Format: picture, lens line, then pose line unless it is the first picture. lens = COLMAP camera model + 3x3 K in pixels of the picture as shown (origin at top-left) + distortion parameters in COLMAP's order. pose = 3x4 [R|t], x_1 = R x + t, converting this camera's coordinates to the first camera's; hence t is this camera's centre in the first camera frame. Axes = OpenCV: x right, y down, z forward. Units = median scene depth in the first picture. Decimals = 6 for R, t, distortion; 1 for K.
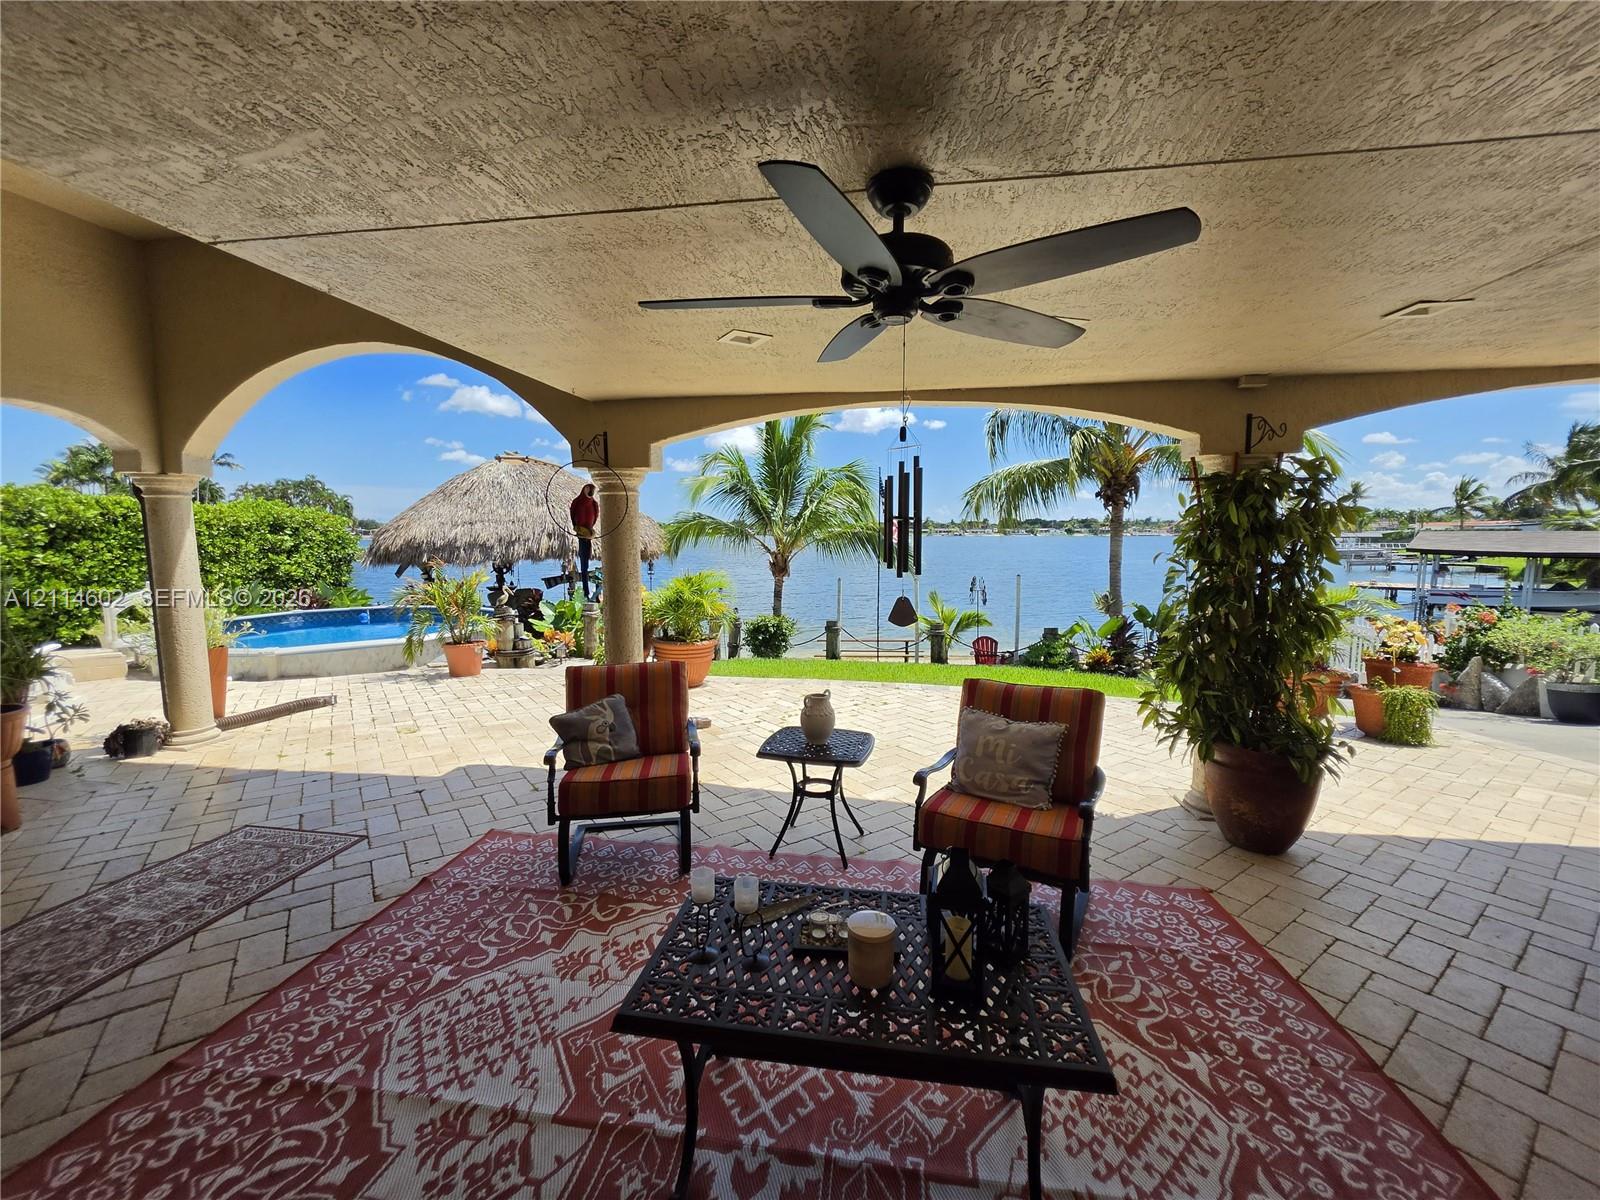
lens RADIAL K [[644.5, 0, 805.2], [0, 644.5, 599.5], [0, 0, 1]] dist [-0.001617, 0.000279]
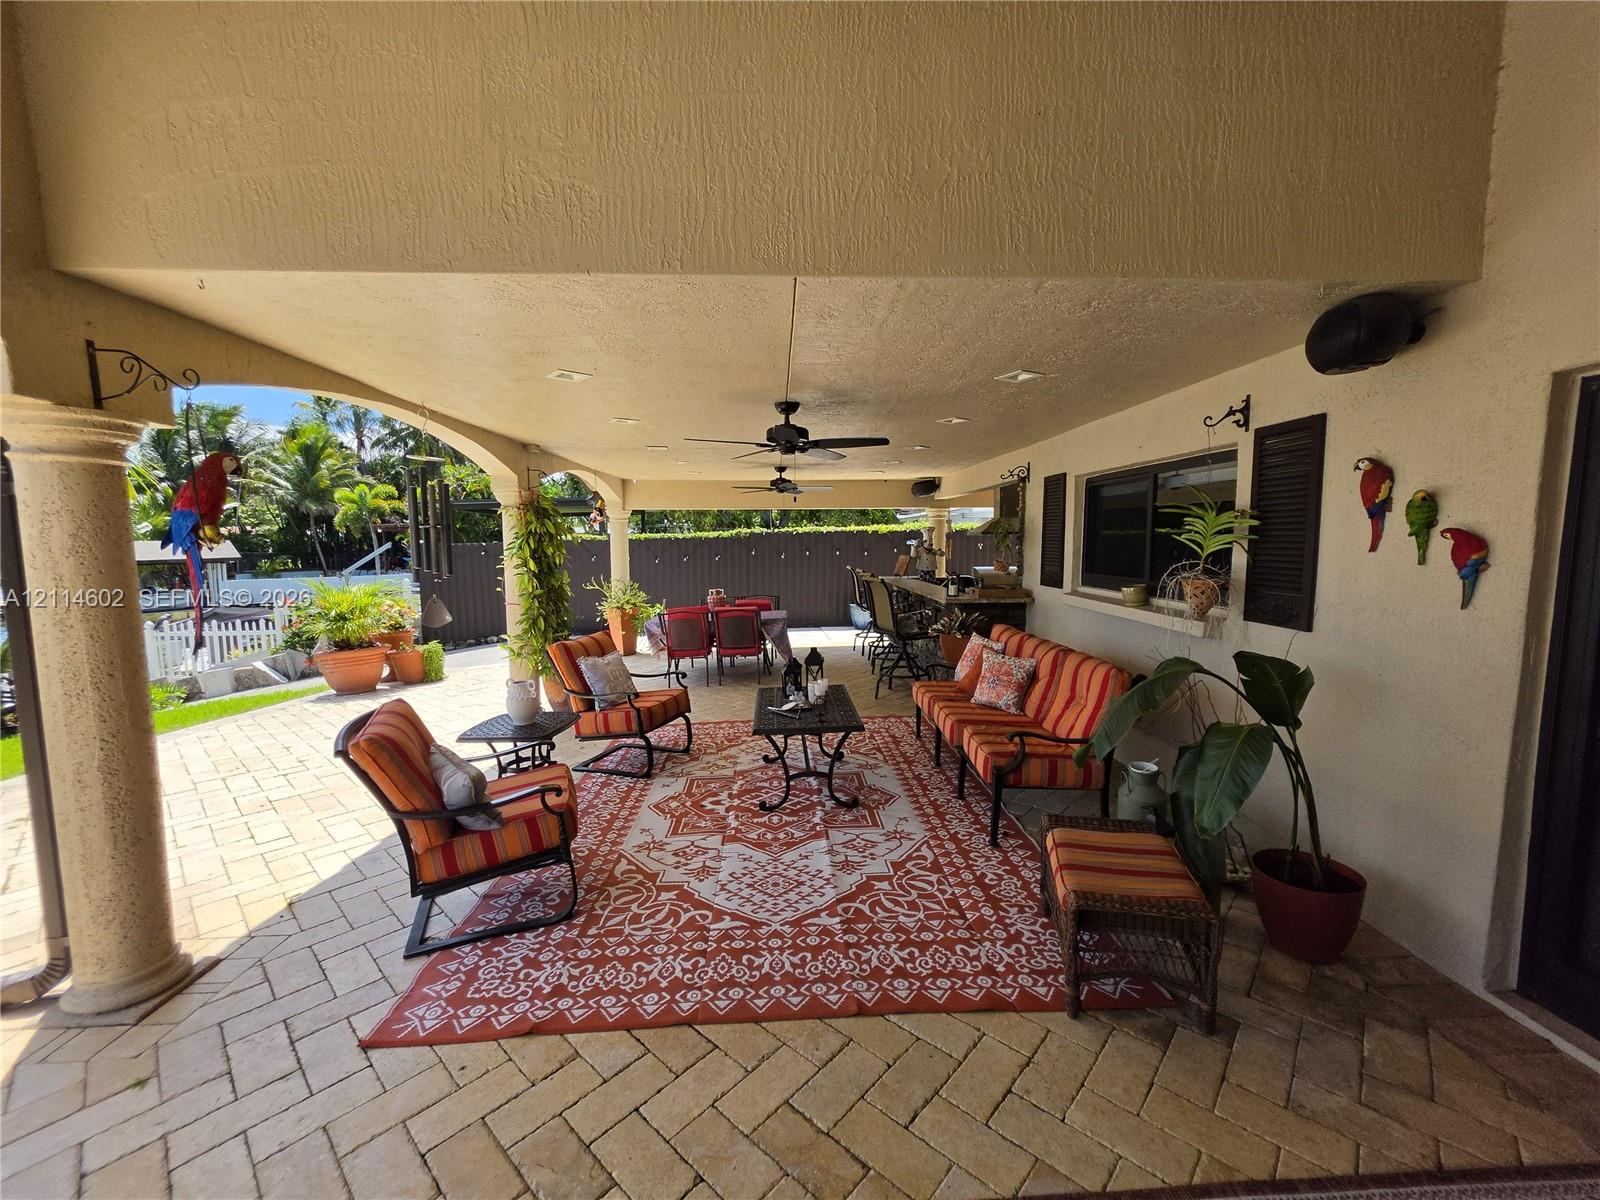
lens RADIAL K [[644.5, 0, 806.0], [0, 644.5, 600.6], [0, 0, 1]] dist [-0.001617, 0.000279]
pose [[-0.196898, -0.091336, 0.976160, -1.654975], [0.104544, 0.988019, 0.113532, -0.095264], [-0.974834, 0.124406, -0.184990, 1.003092]]
